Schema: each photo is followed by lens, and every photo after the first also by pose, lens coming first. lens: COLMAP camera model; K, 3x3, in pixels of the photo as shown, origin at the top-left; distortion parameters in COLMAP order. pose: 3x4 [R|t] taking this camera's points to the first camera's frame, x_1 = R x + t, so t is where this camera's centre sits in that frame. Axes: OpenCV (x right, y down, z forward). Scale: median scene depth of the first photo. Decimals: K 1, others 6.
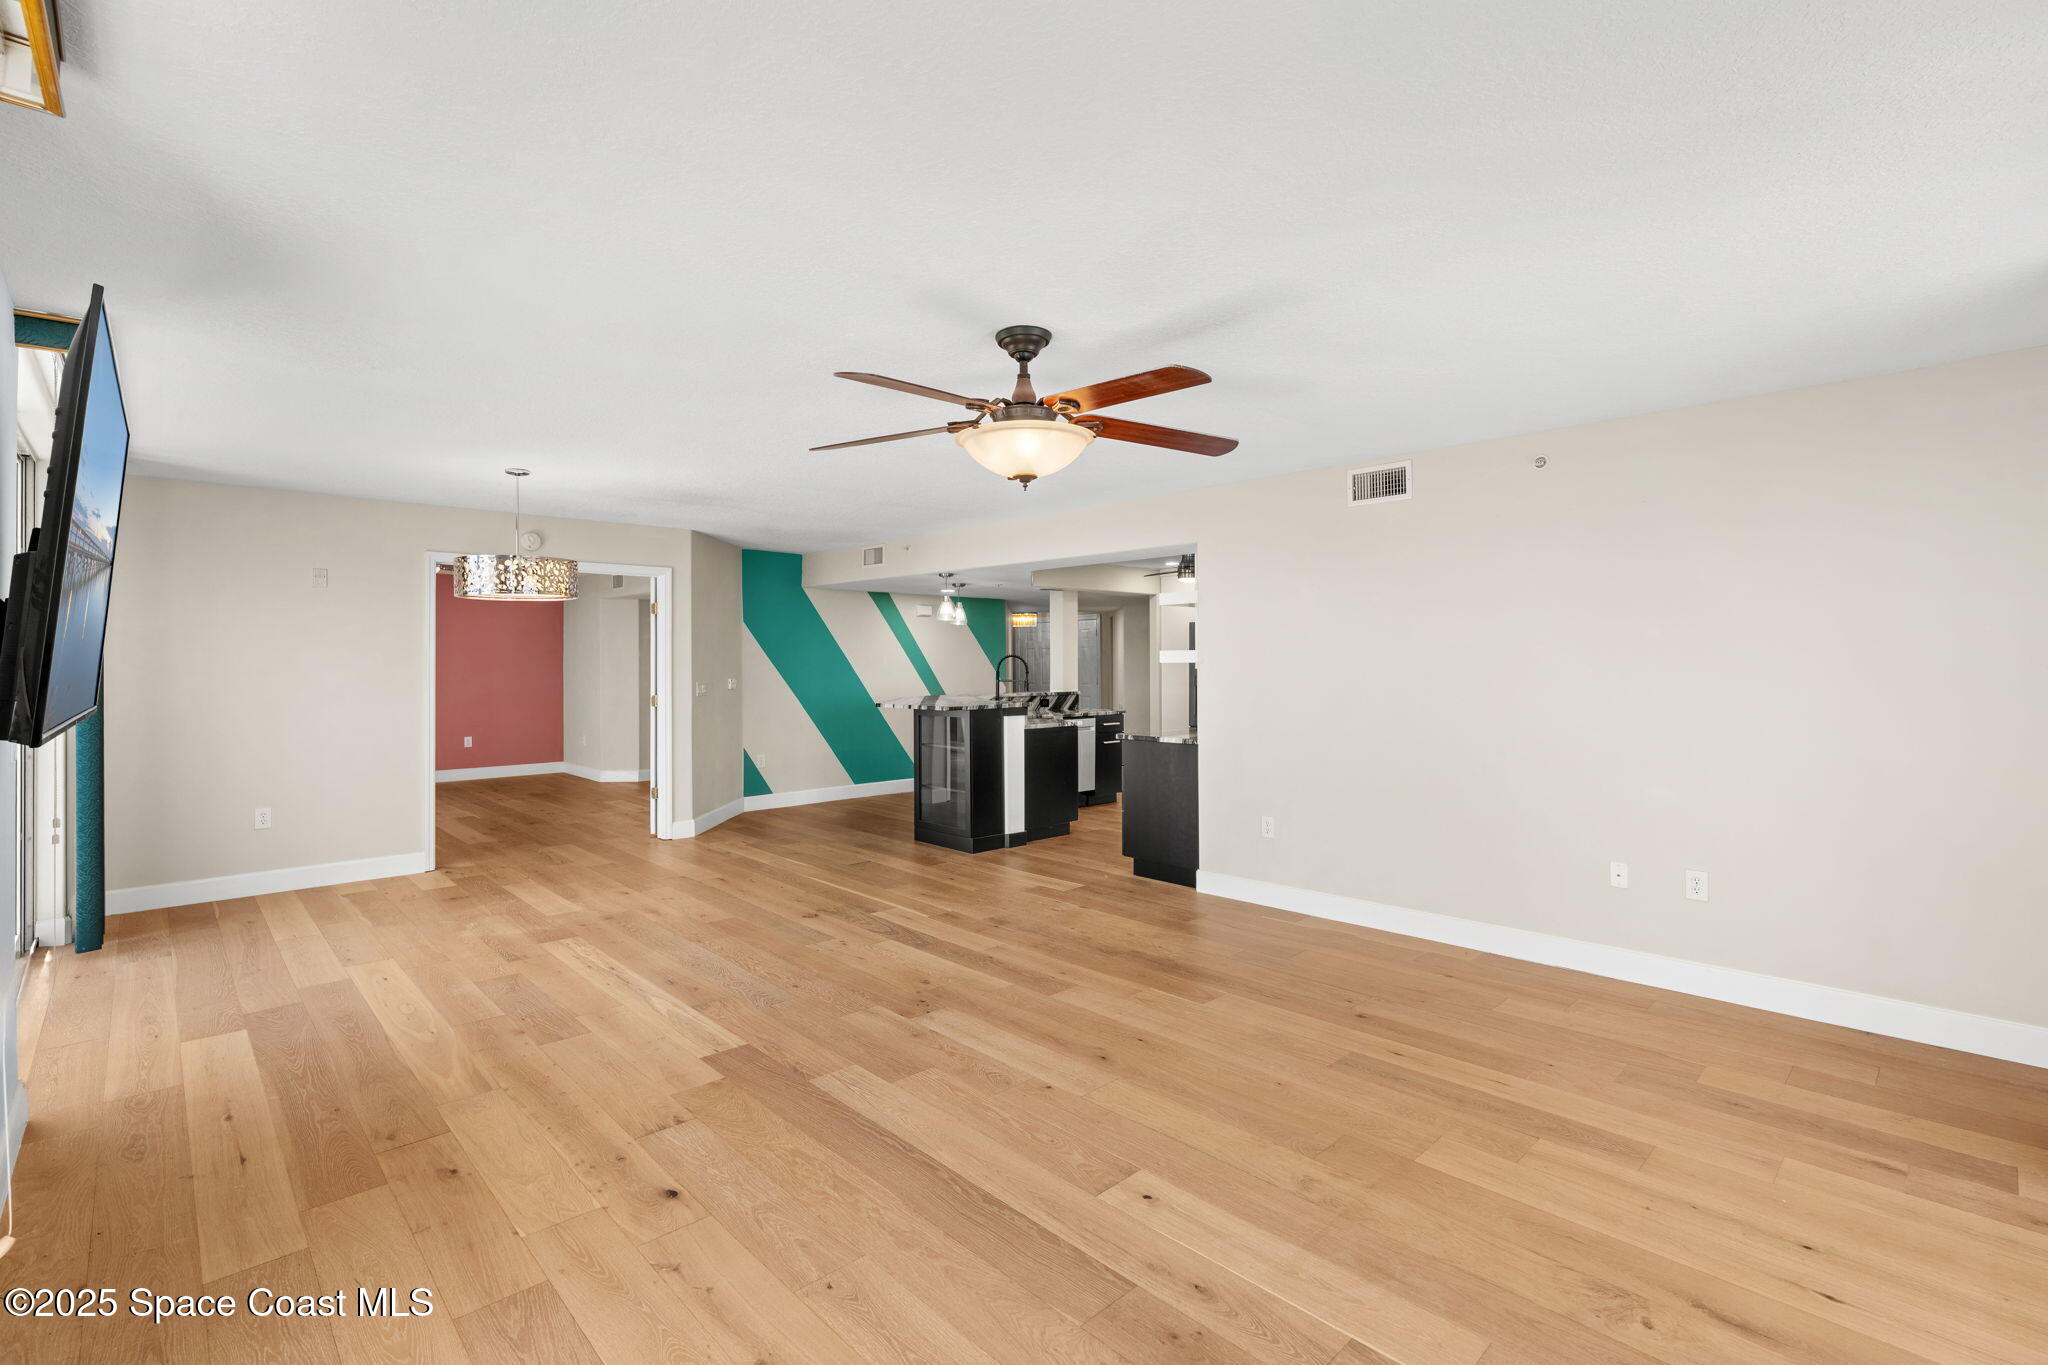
lens RADIAL K [[929.3, 0, 1023.9], [0, 929.3, 665.9], [0, 0, 1]] dist [-0.002646, 0.000114]
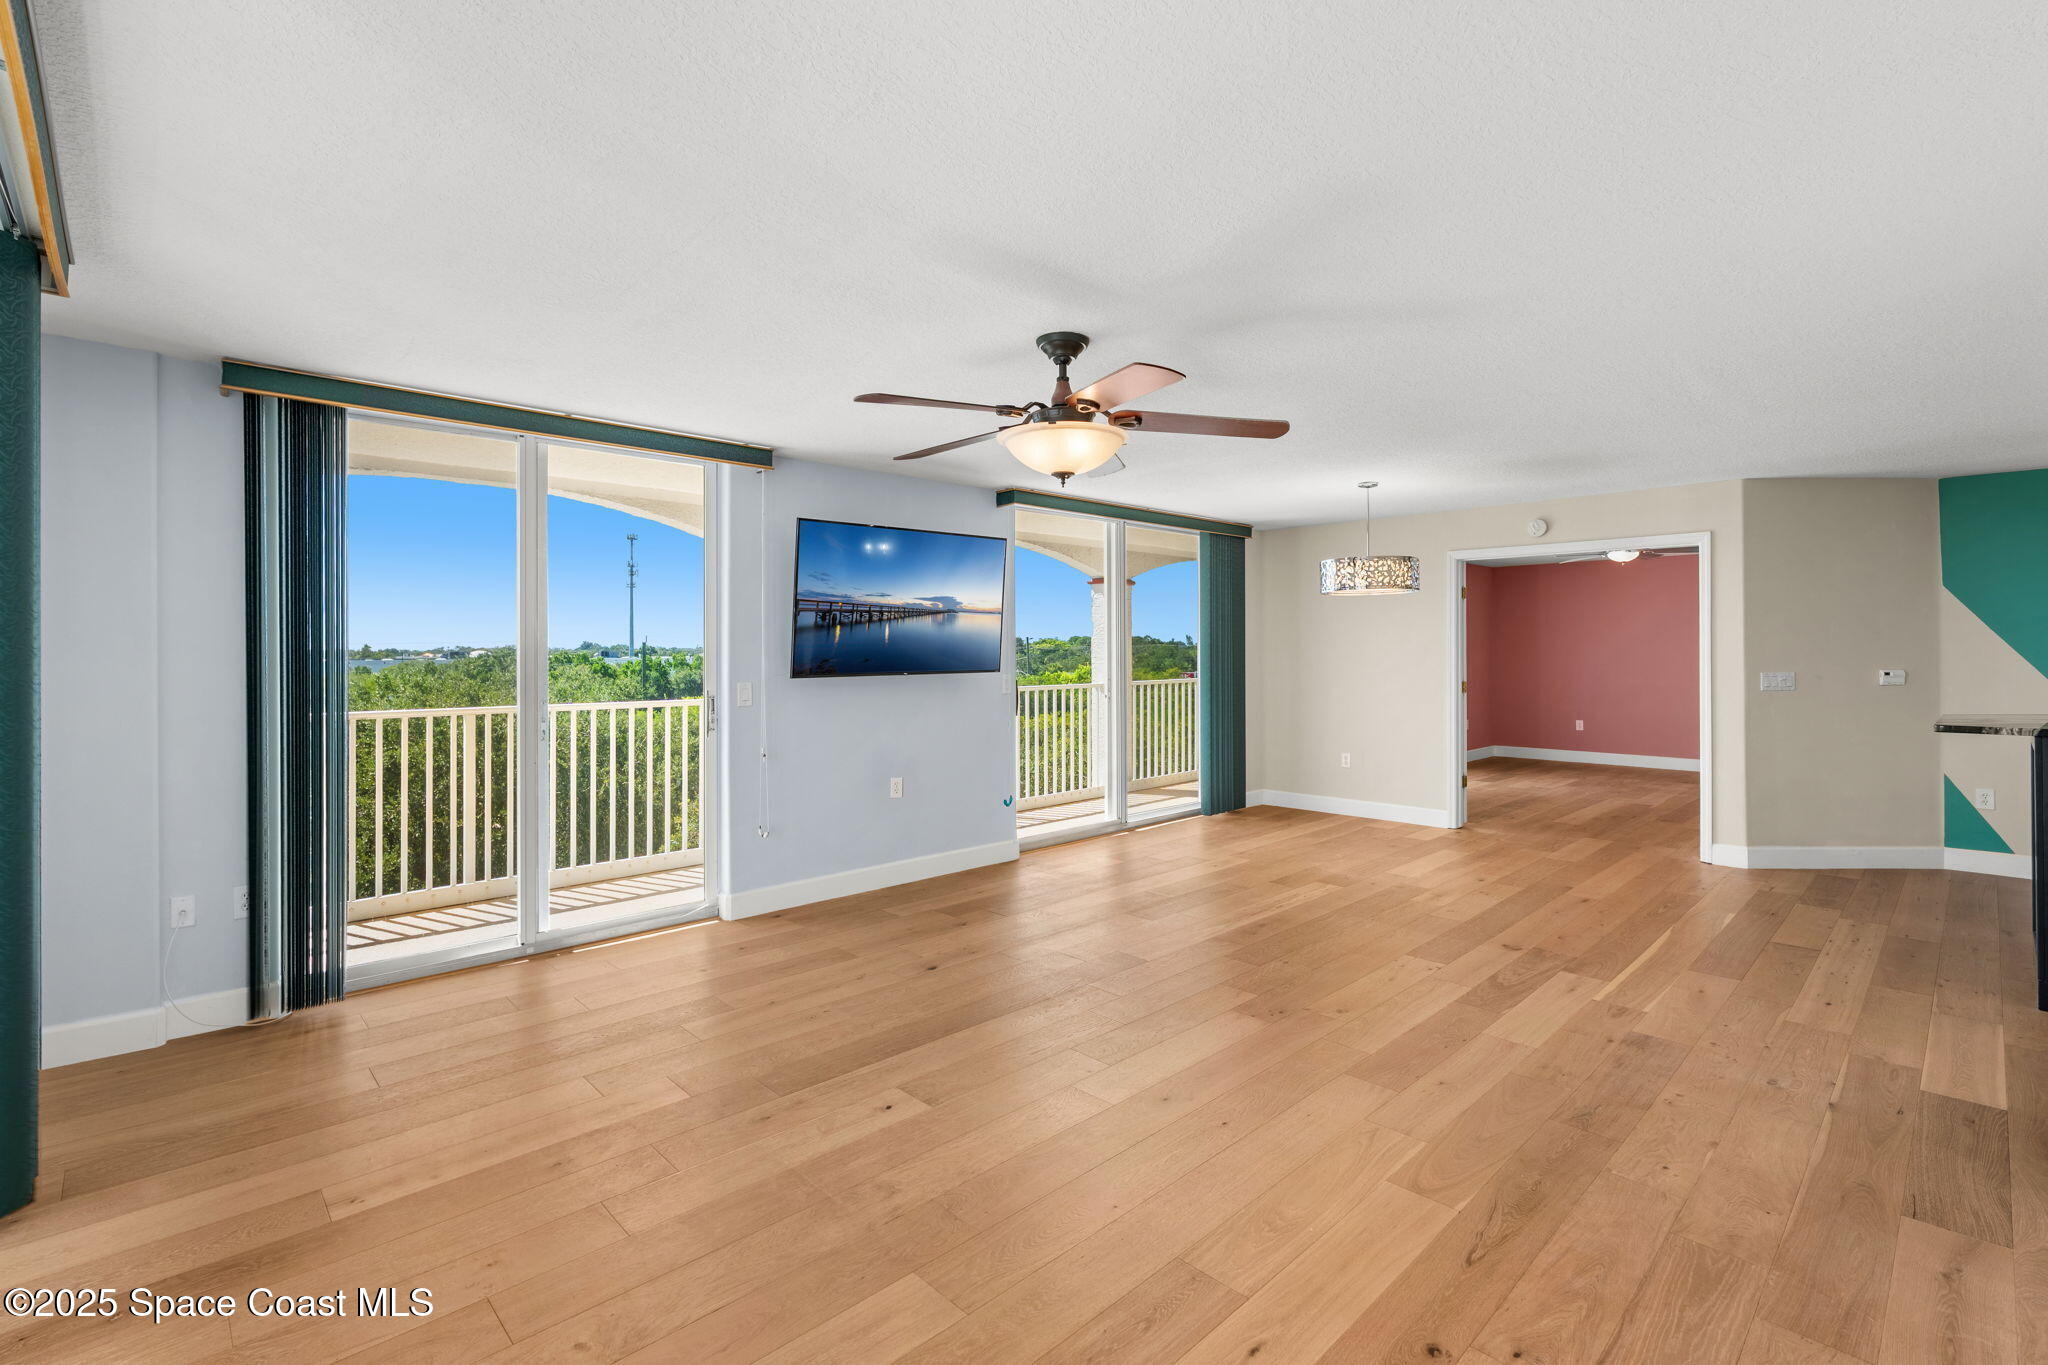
lens RADIAL K [[929.3, 0, 1021.1], [0, 929.3, 652.4], [0, 0, 1]] dist [-0.002646, 0.000114]
pose [[0.005122, 0.004937, -0.999975, 0.796027], [-0.000670, 0.999988, 0.004934, -0.005234], [0.999987, 0.000645, 0.005126, 0.708538]]
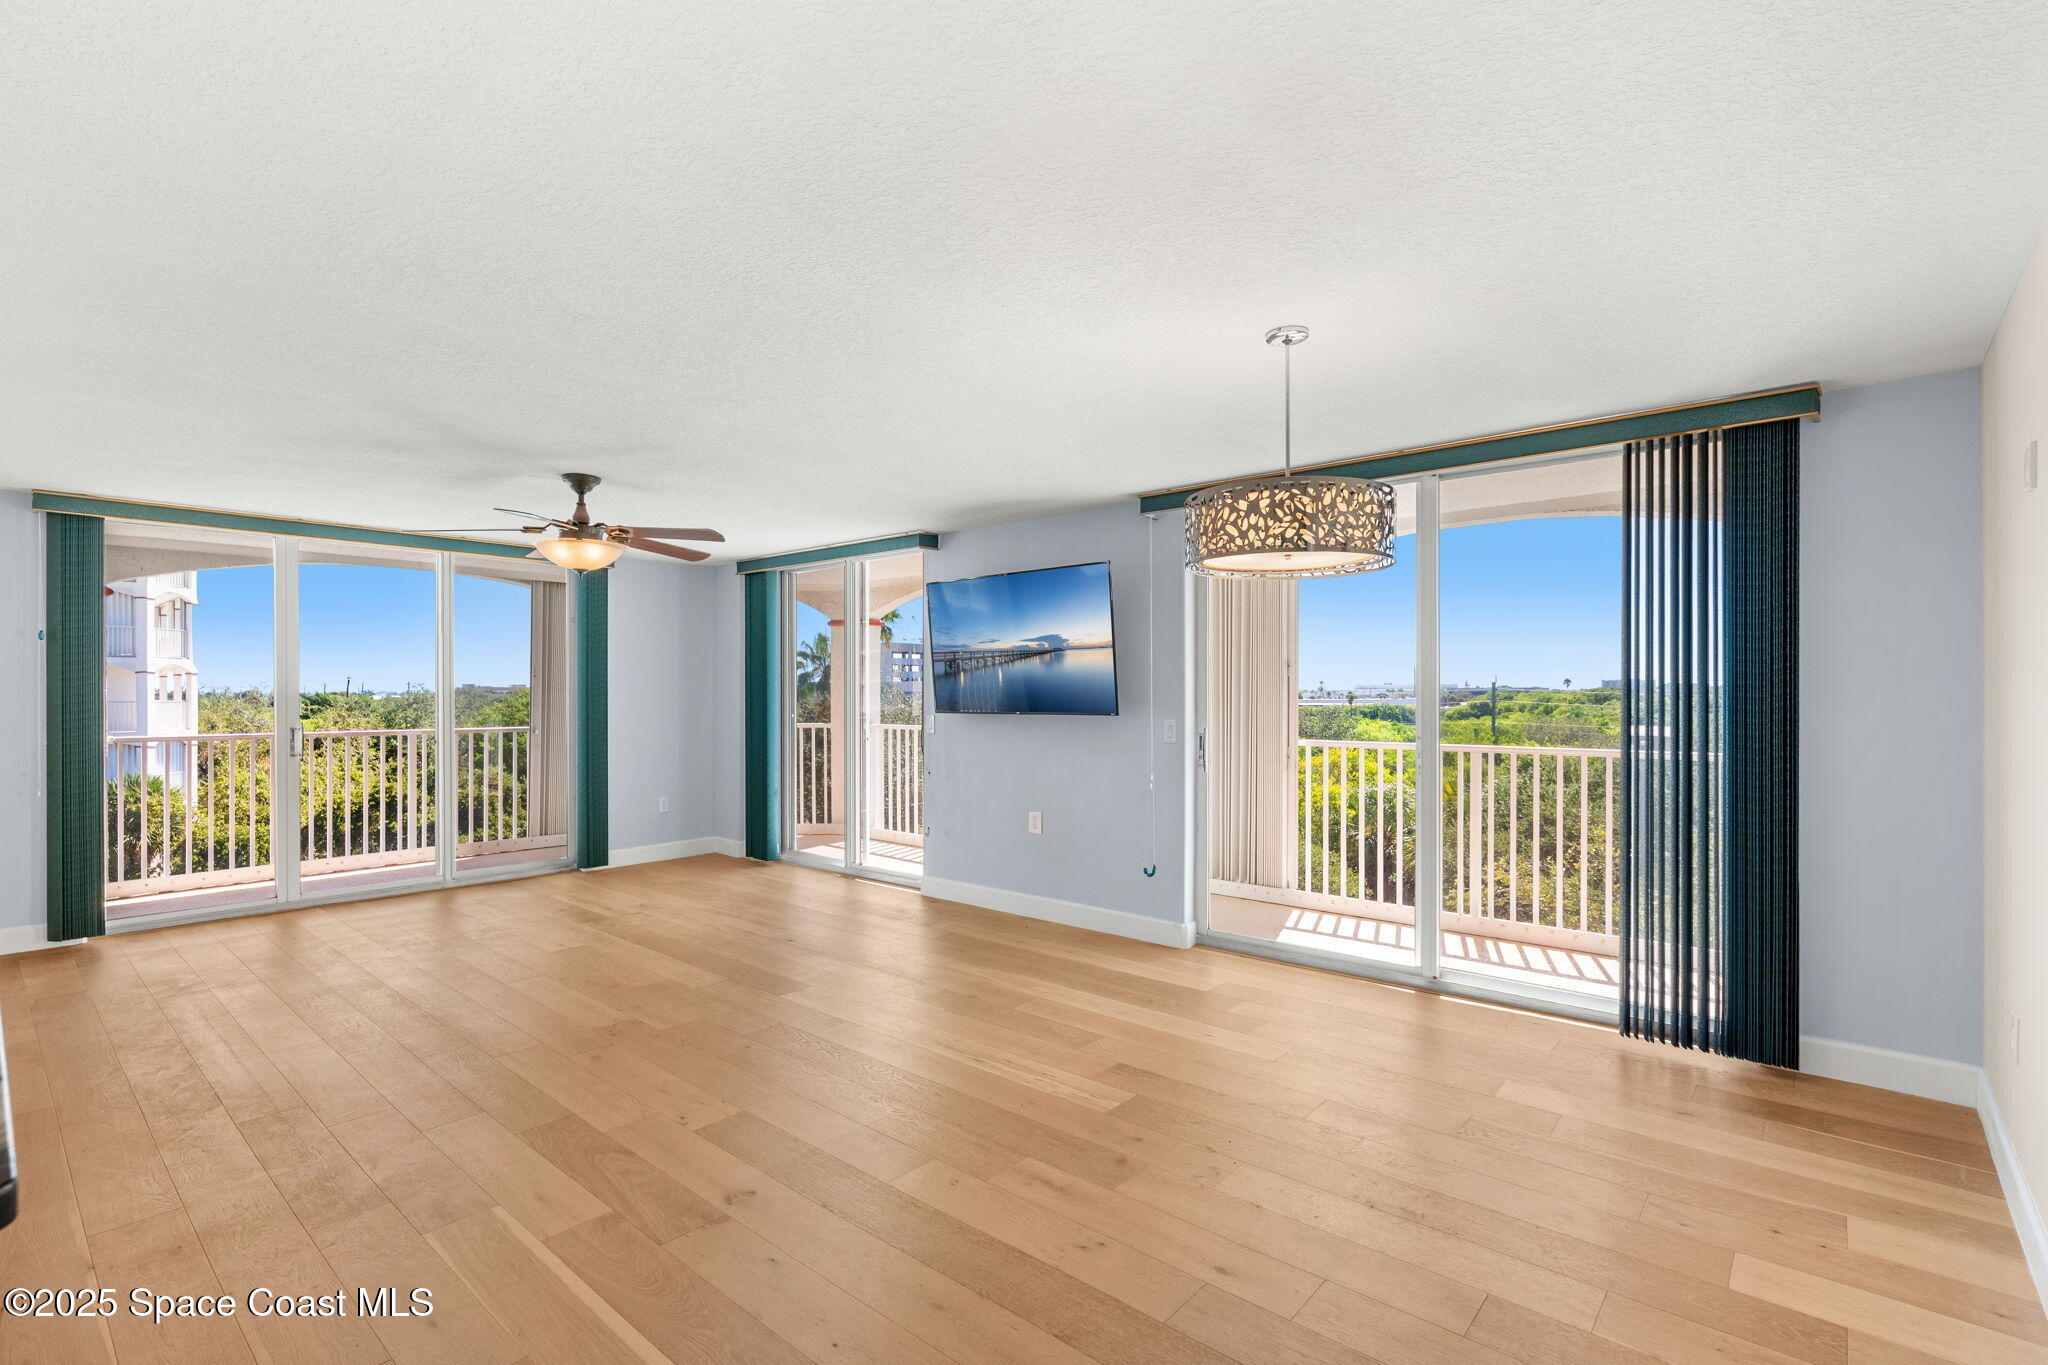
lens RADIAL K [[929.3, 0, 1022.3], [0, 929.3, 692.4], [0, 0, 1]] dist [-0.002646, 0.000114]
pose [[-0.995157, 0.004515, -0.098197, -0.431621], [0.004354, 0.999989, 0.001850, -0.001926], [0.098204, 0.001413, -0.995165, 1.956633]]
